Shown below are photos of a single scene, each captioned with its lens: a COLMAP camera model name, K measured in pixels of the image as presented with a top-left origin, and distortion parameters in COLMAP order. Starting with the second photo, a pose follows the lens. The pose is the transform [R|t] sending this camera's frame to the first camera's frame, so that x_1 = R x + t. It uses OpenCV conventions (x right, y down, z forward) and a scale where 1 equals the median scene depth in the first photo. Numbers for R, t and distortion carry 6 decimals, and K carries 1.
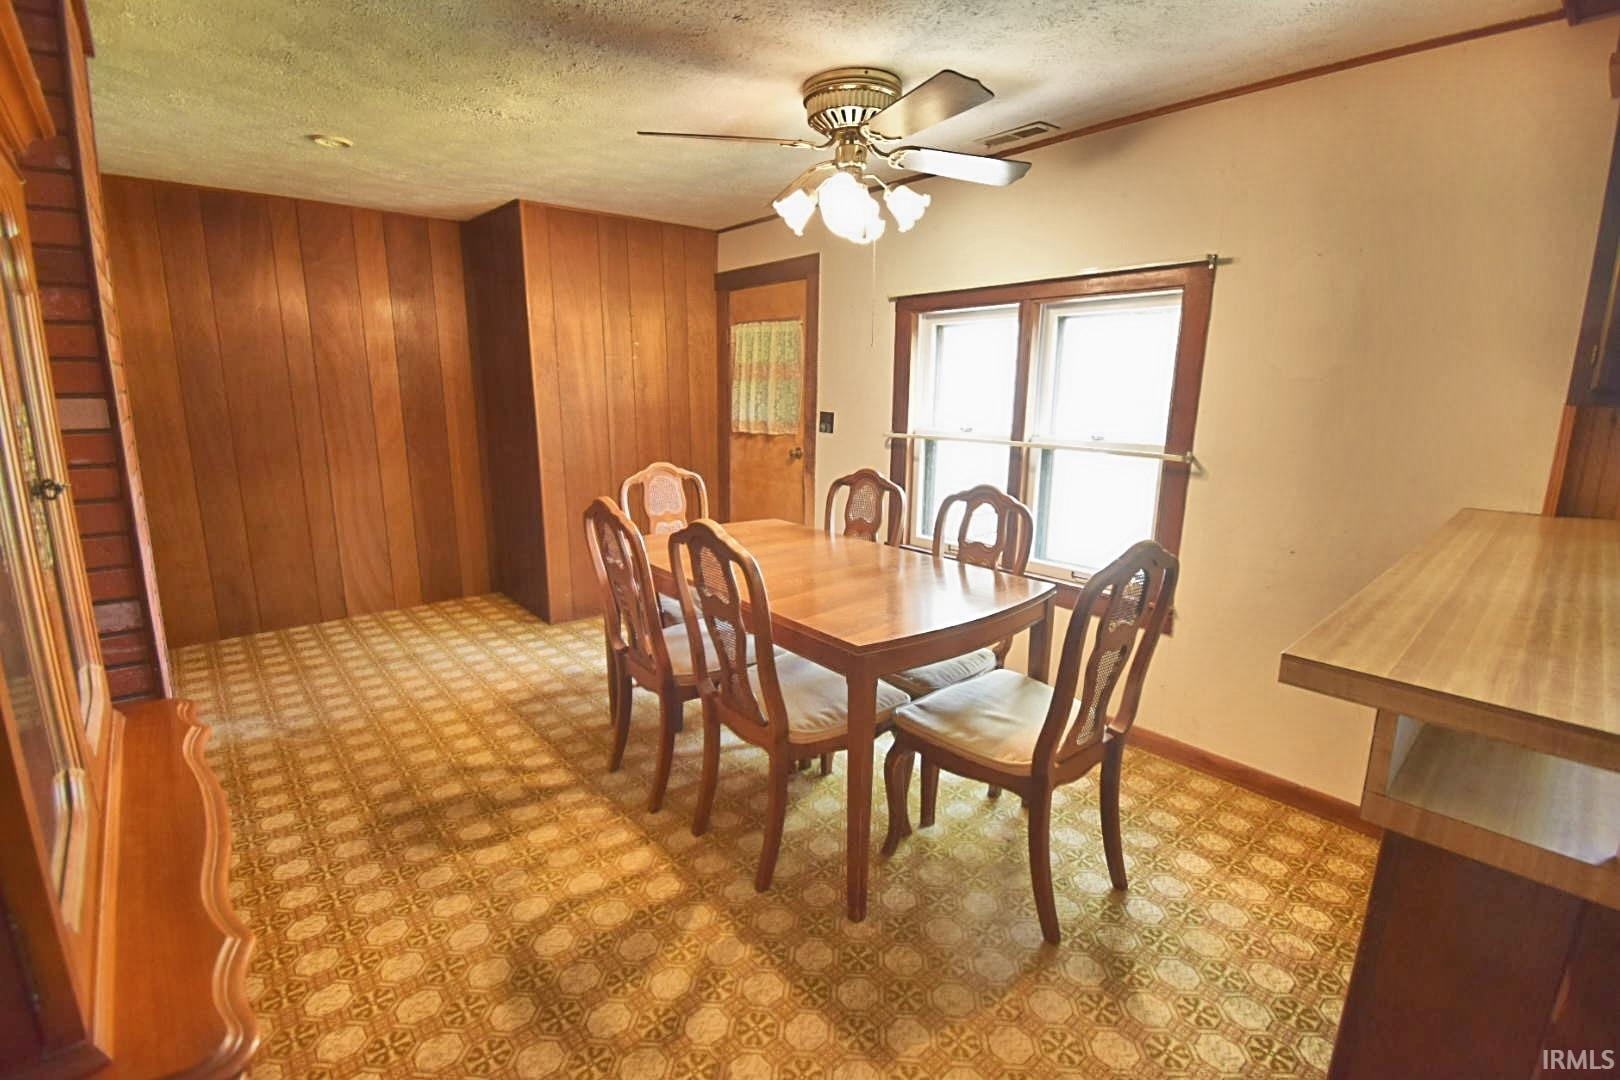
lens RADIAL K [[731.0, 0, 807.5], [0, 731.0, 526.3], [0, 0, 1]] dist [-0.005029, -0.012832]
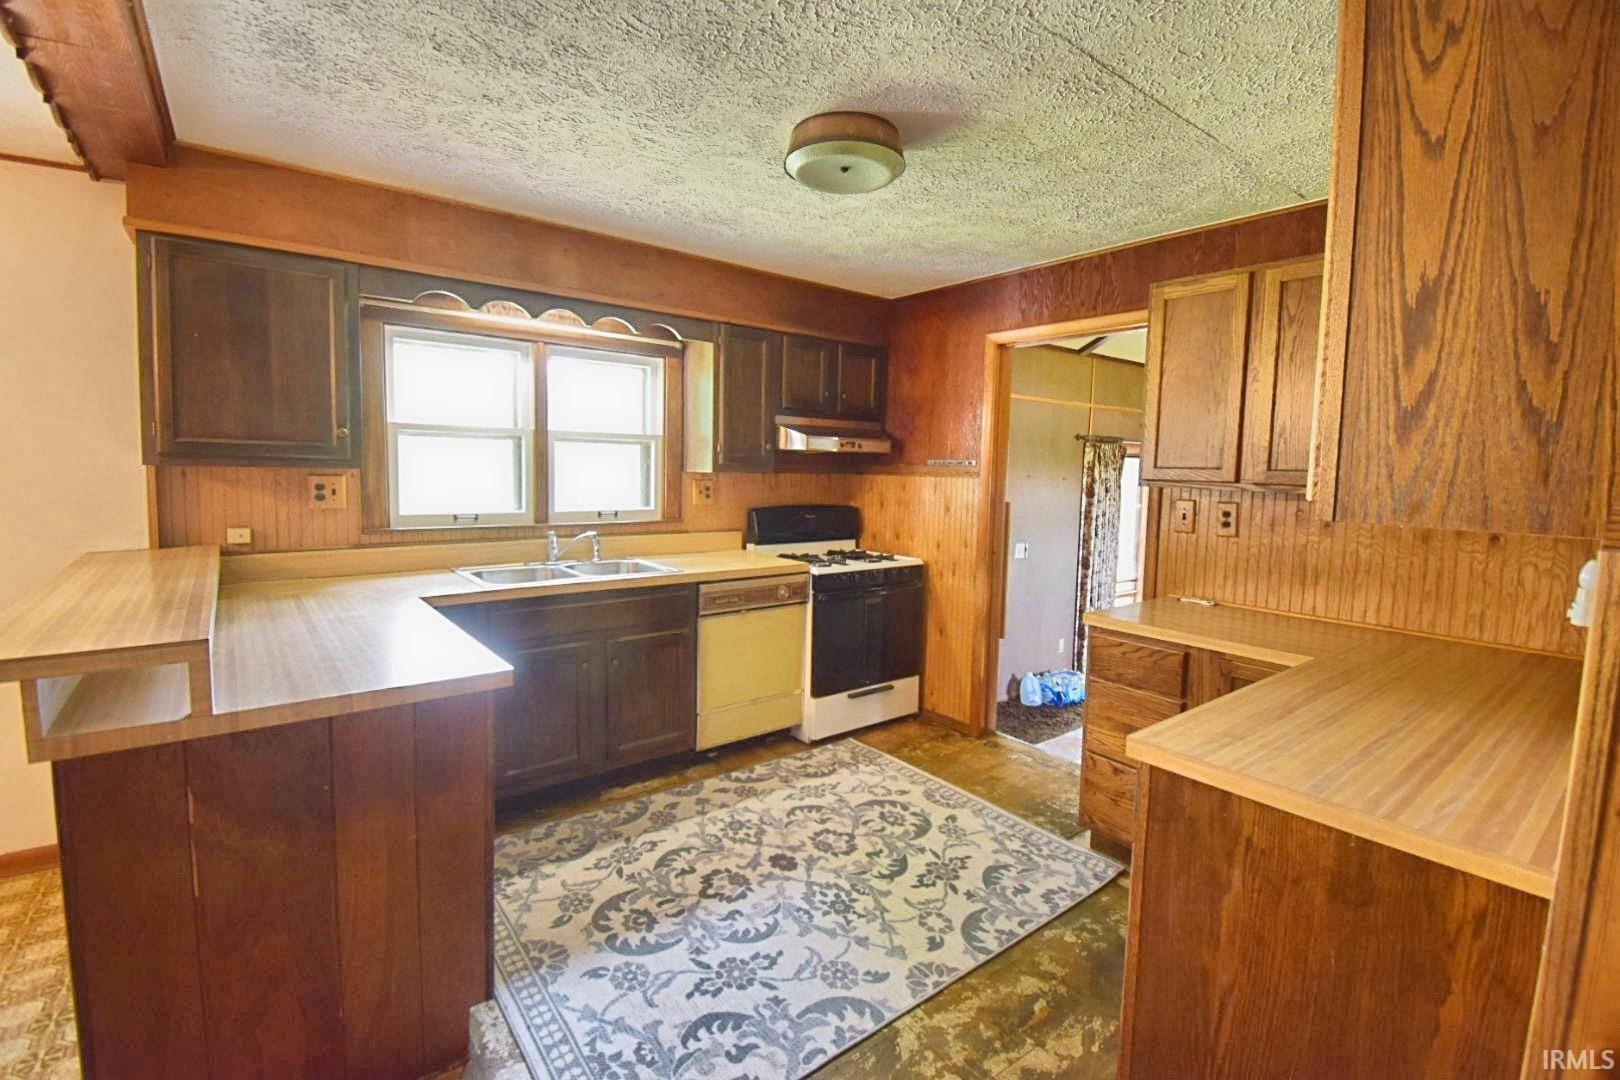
lens RADIAL K [[731.0, 0, 814.3], [0, 731.0, 539.5], [0, 0, 1]] dist [-0.005029, -0.012832]
pose [[0.059472, -0.115360, 0.991542, -0.203690], [0.179657, 0.978317, 0.103045, 0.050571], [-0.981930, 0.172009, 0.078907, -0.297612]]
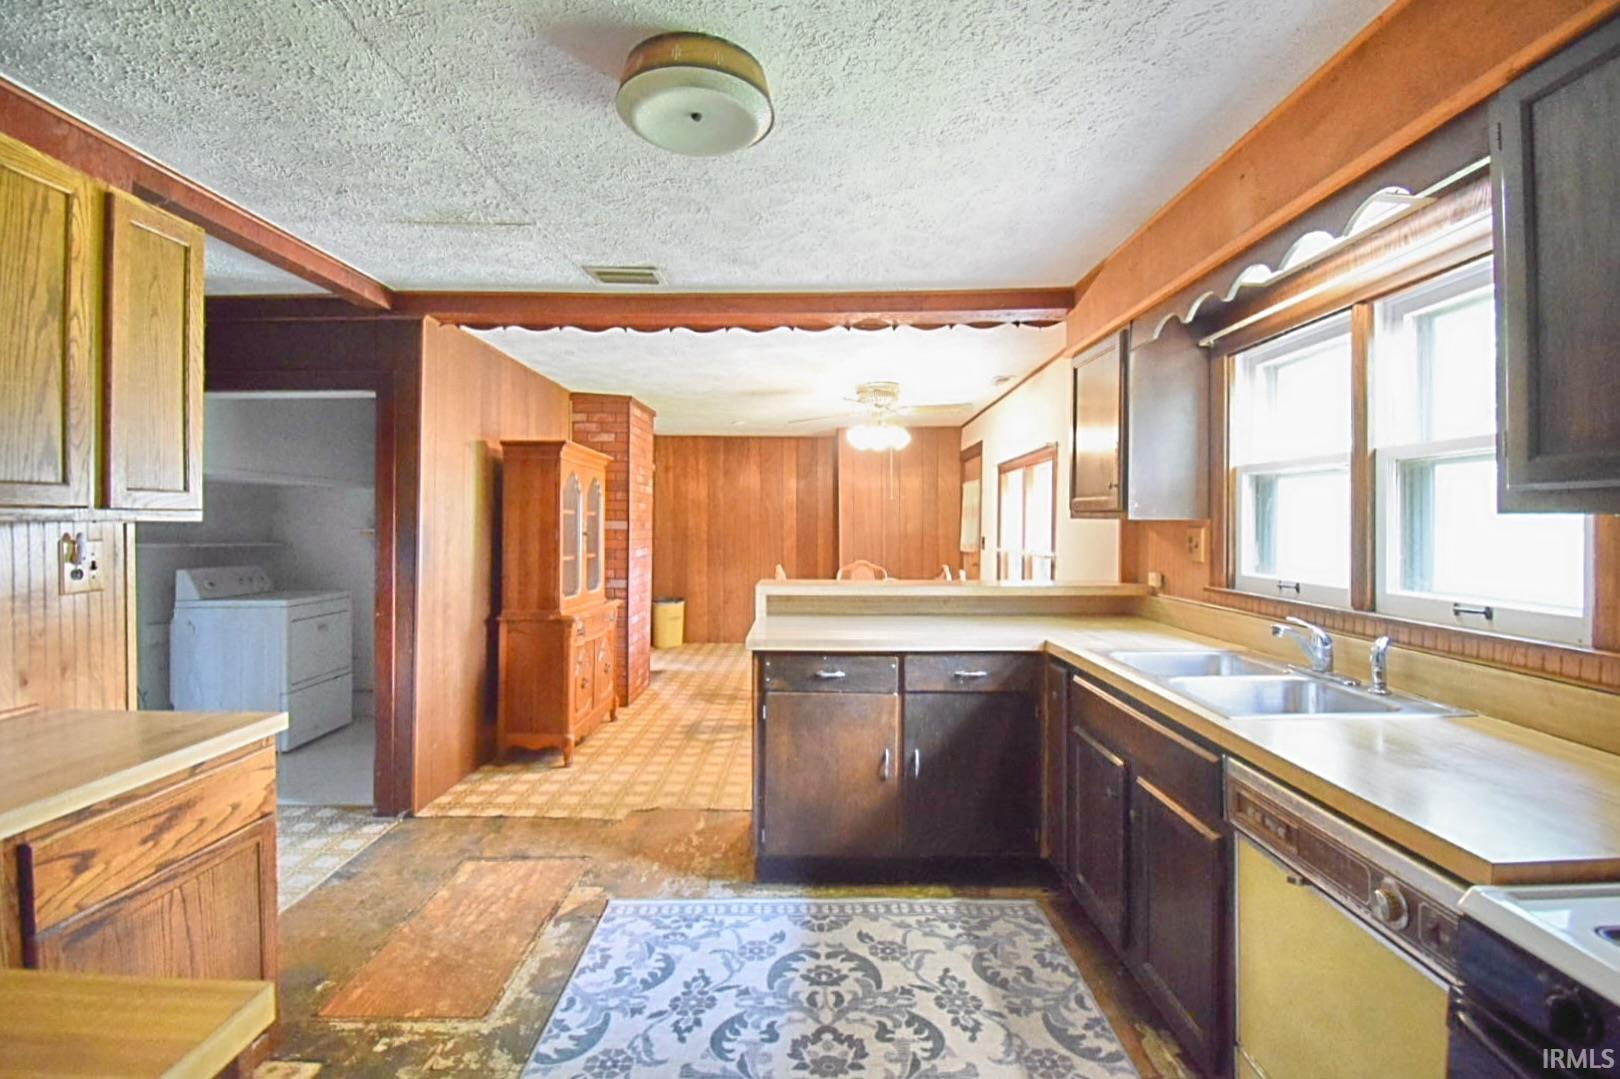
lens RADIAL K [[731.0, 0, 815.2], [0, 731.0, 522.3], [0, 0, 1]] dist [-0.005029, -0.012832]
pose [[0.745126, -0.010227, -0.666845, 1.681027], [-0.125013, 0.980017, -0.154718, 0.213400], [0.655103, 0.198649, 0.728958, -0.811456]]
